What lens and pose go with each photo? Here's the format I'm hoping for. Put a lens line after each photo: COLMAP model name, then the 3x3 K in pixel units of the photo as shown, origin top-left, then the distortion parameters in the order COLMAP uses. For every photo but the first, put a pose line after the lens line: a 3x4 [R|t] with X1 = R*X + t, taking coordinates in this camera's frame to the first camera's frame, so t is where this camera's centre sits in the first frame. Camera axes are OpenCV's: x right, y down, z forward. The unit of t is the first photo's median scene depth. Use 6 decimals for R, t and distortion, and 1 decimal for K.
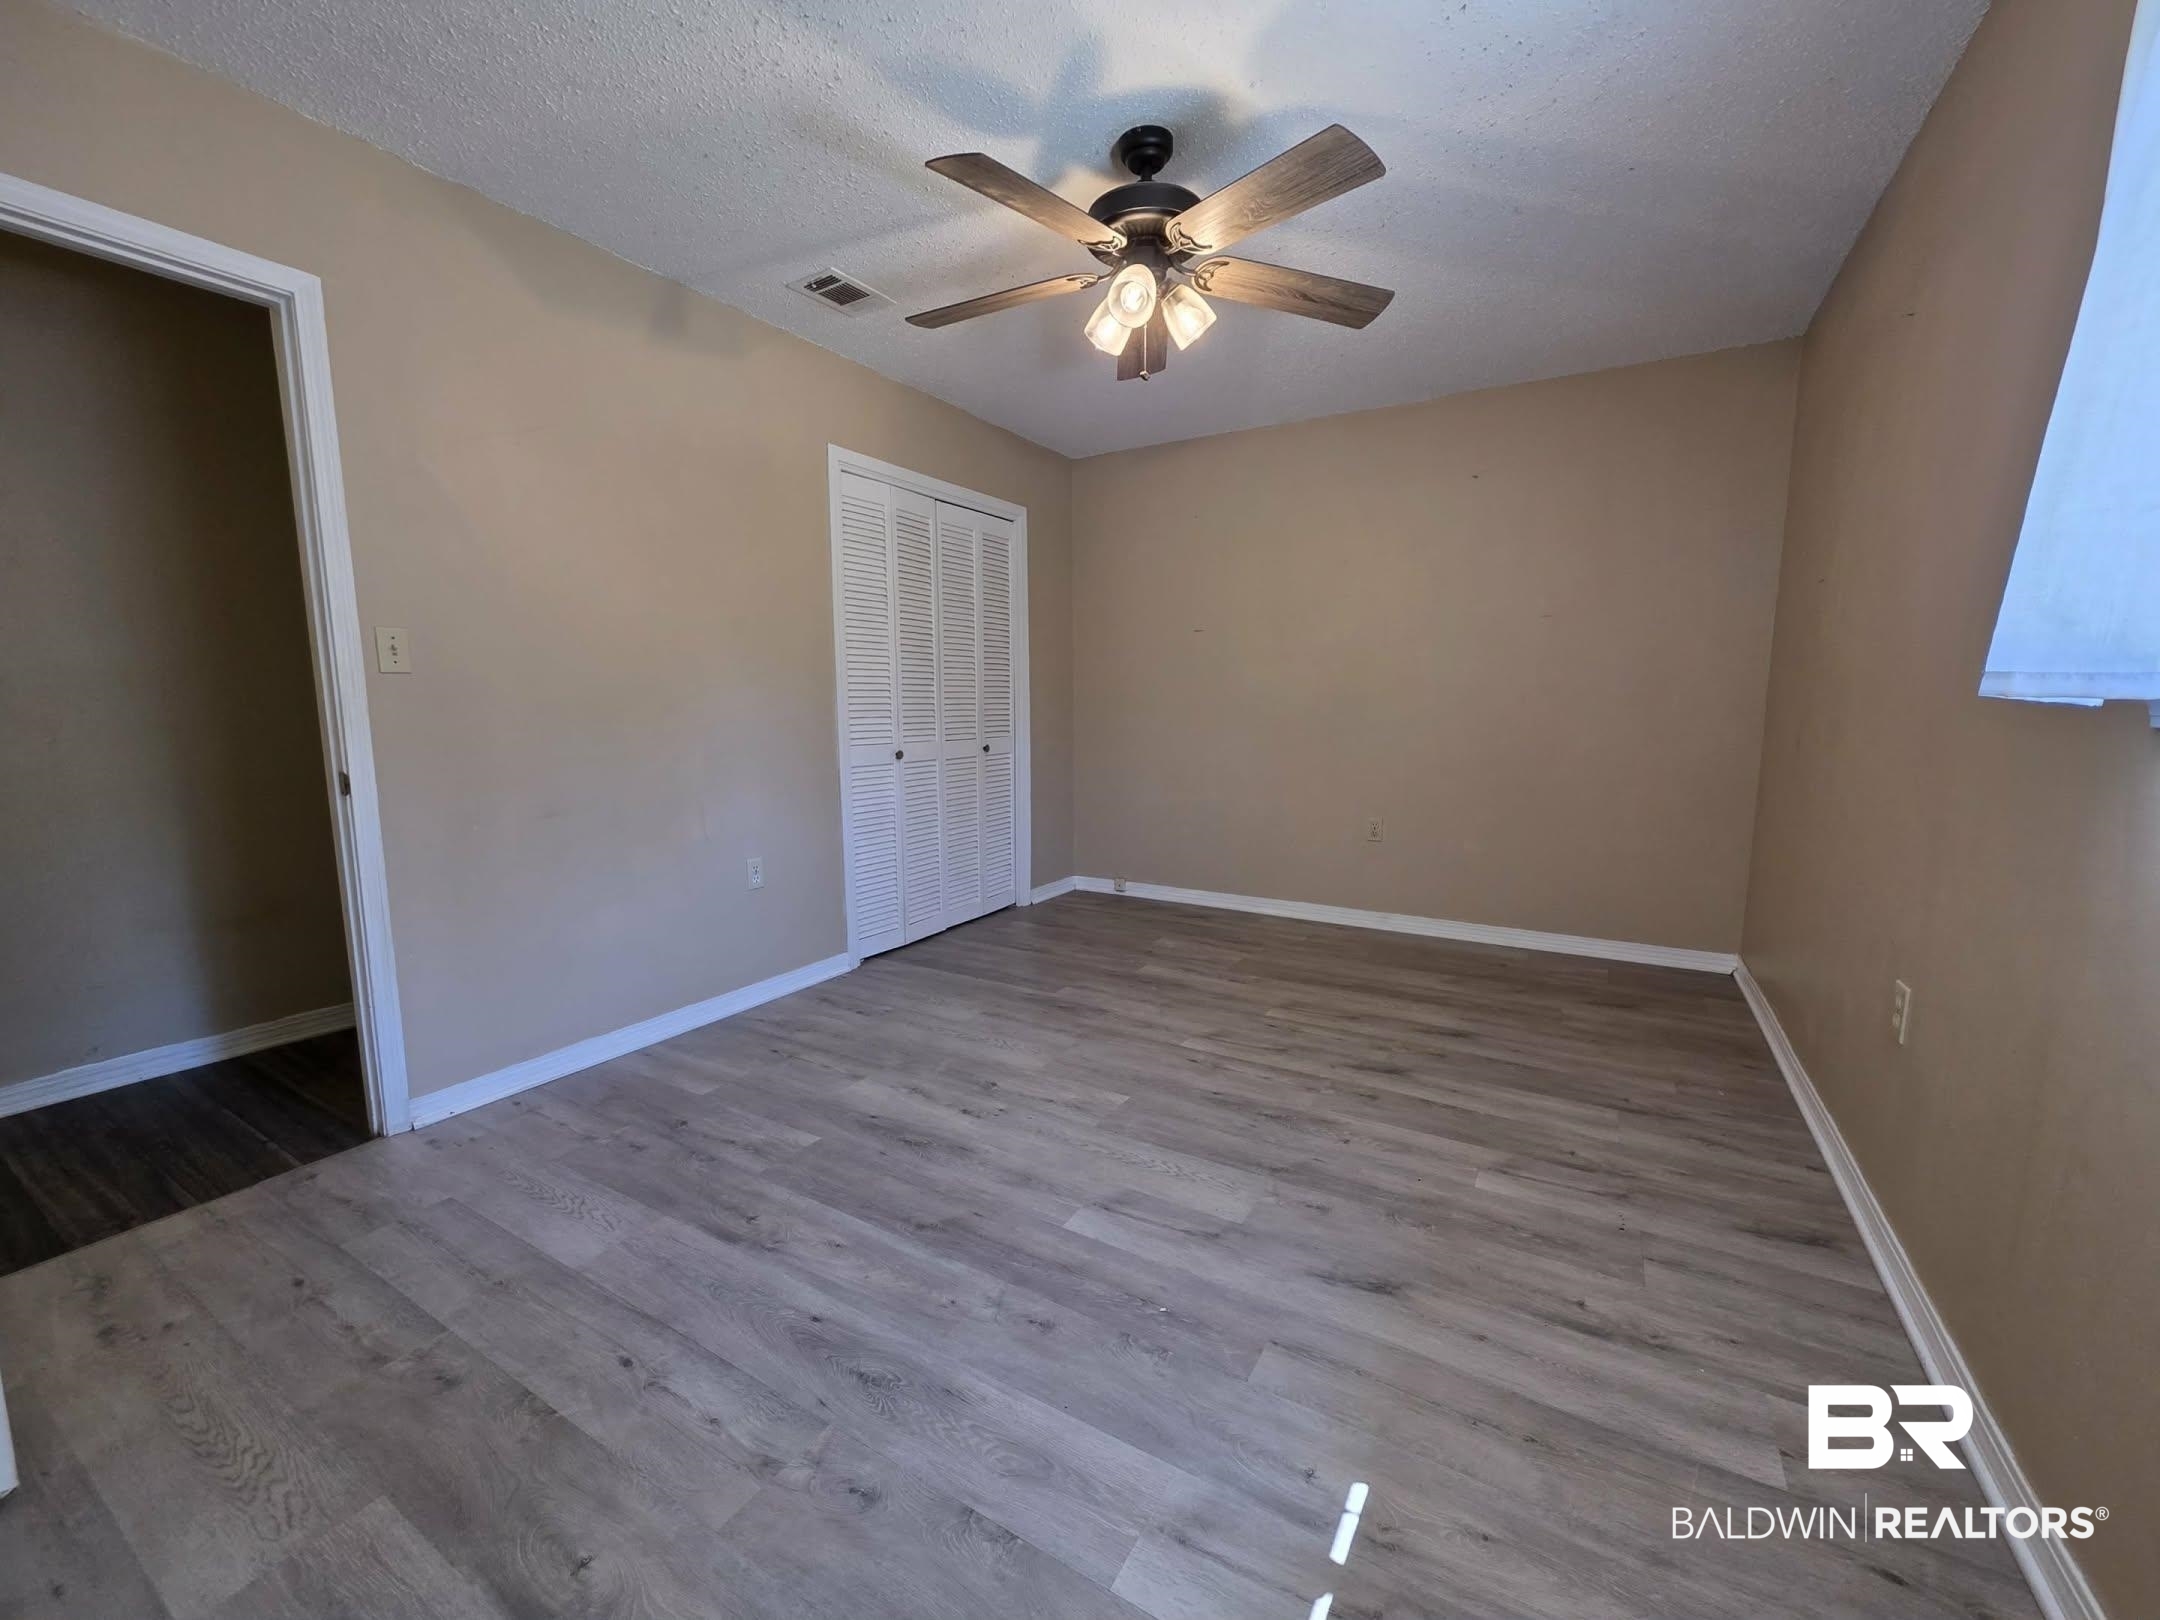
lens RADIAL K [[863.3, 0, 1080.0], [0, 863.3, 810.0], [0, 0, 1]] dist [-0.000726, -0.000116]
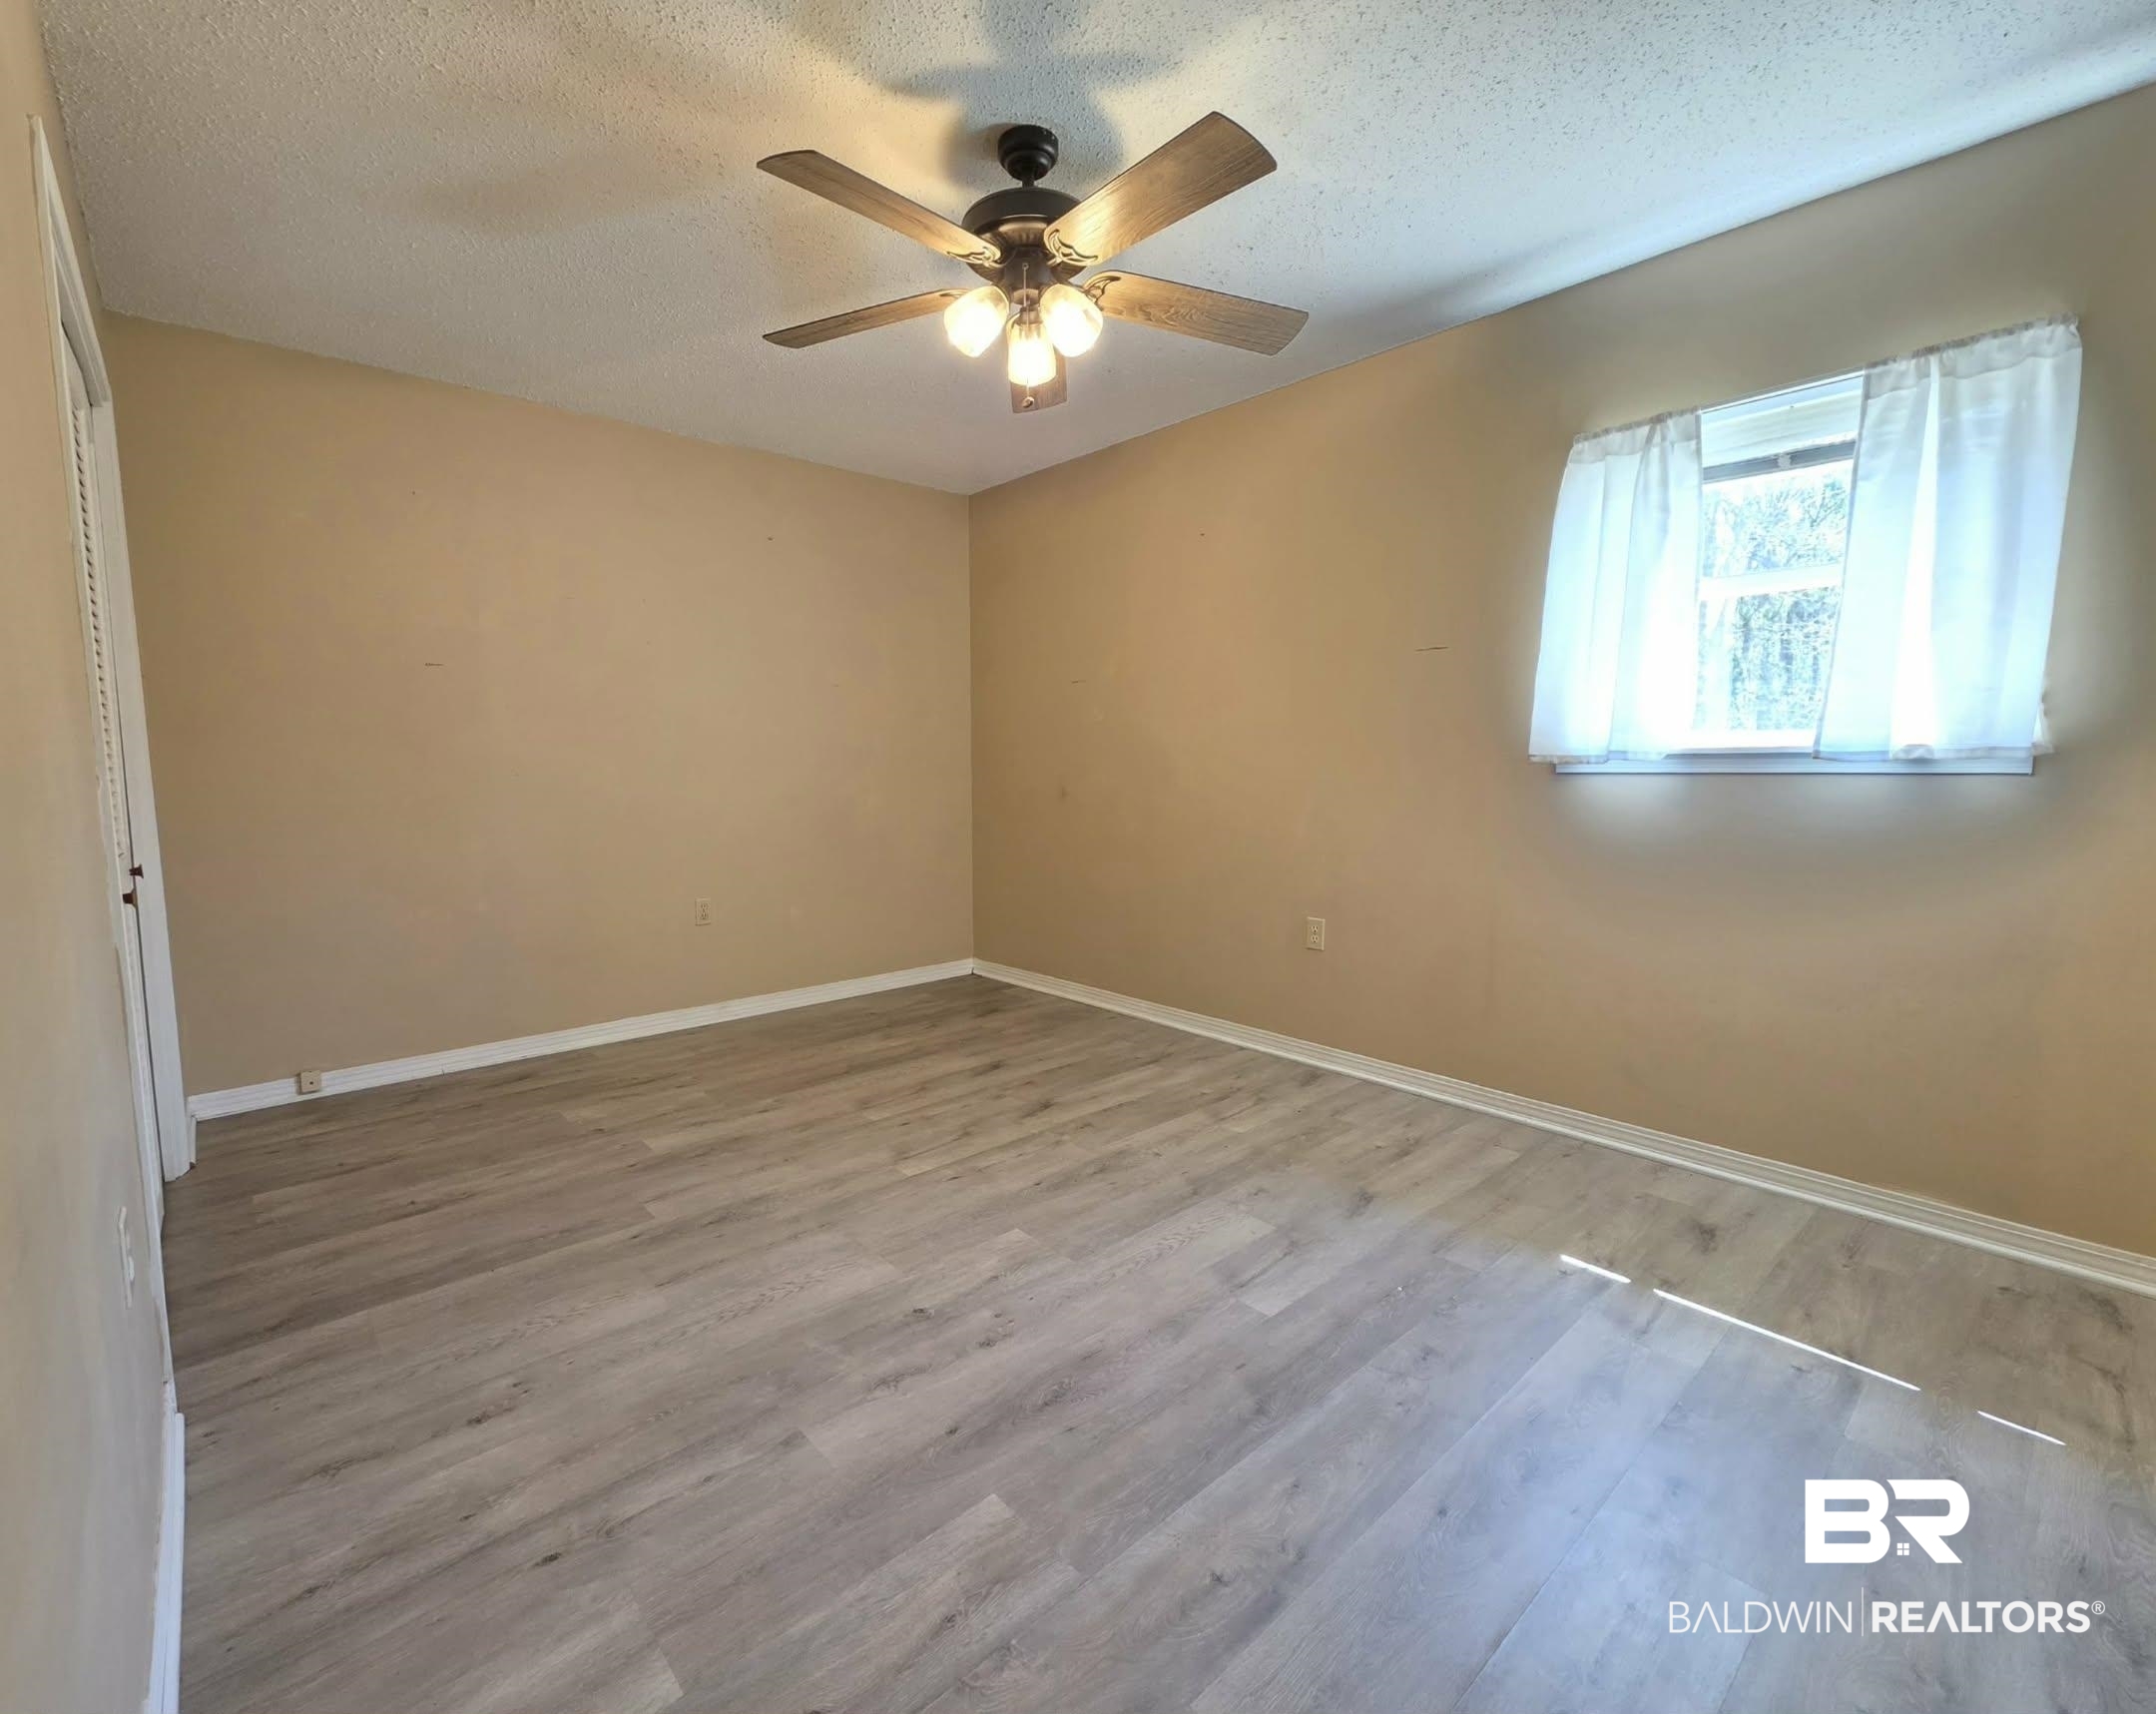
lens RADIAL K [[906.5, 0, 1078.0], [0, 906.5, 857.0], [0, 0, 1]] dist [0.000196, -0.000055]
pose [[0.334943, -0.106435, 0.936208, -0.727580], [0.128395, 0.989487, 0.066557, -0.084244], [-0.933449, 0.097911, 0.345088, 0.599632]]
